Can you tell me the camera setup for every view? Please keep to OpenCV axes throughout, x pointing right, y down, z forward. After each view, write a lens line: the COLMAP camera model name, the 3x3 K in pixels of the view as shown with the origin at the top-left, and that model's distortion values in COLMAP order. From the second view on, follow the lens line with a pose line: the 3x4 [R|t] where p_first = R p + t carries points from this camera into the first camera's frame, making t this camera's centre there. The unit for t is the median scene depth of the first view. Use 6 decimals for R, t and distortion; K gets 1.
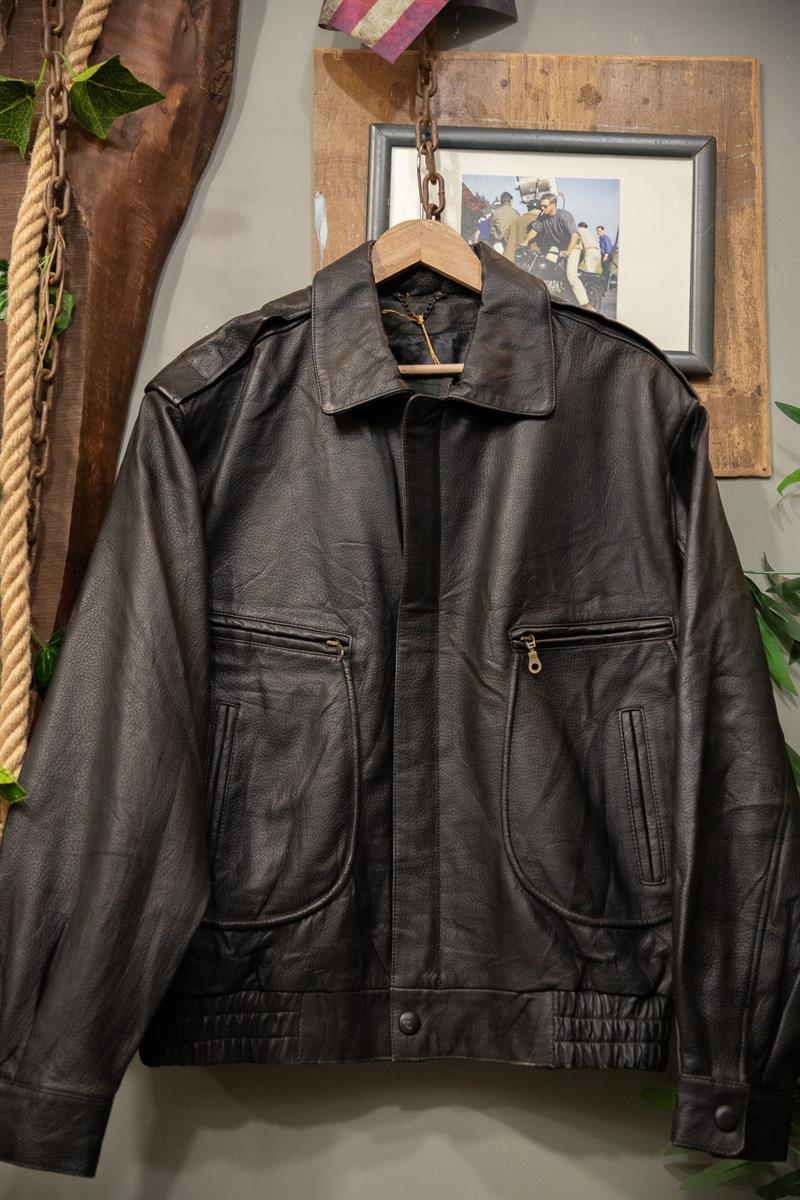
lens RADIAL K [[1720.7, 0, 414.5], [0, 1720.7, 538.5], [0, 0, 1]] dist [0.046825, 0.079715]
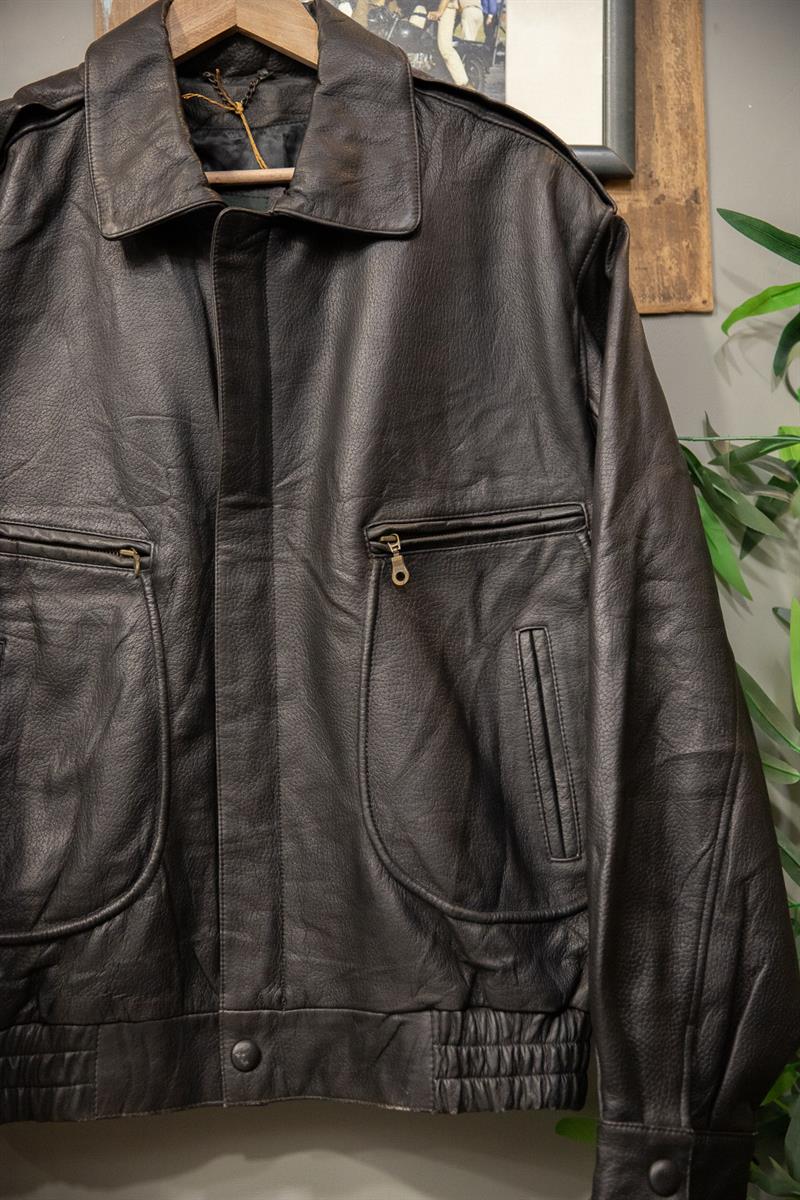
lens RADIAL K [[2089.1, 0, 400.0], [0, 2089.1, 600.0], [0, 0, 1]] dist [0.064880, 0.193897]
pose [[0.998073, -0.034711, 0.051438, 0.021648], [0.029837, 0.995249, 0.092682, 0.001204], [-0.054411, -0.090968, 0.994366, 0.098687]]
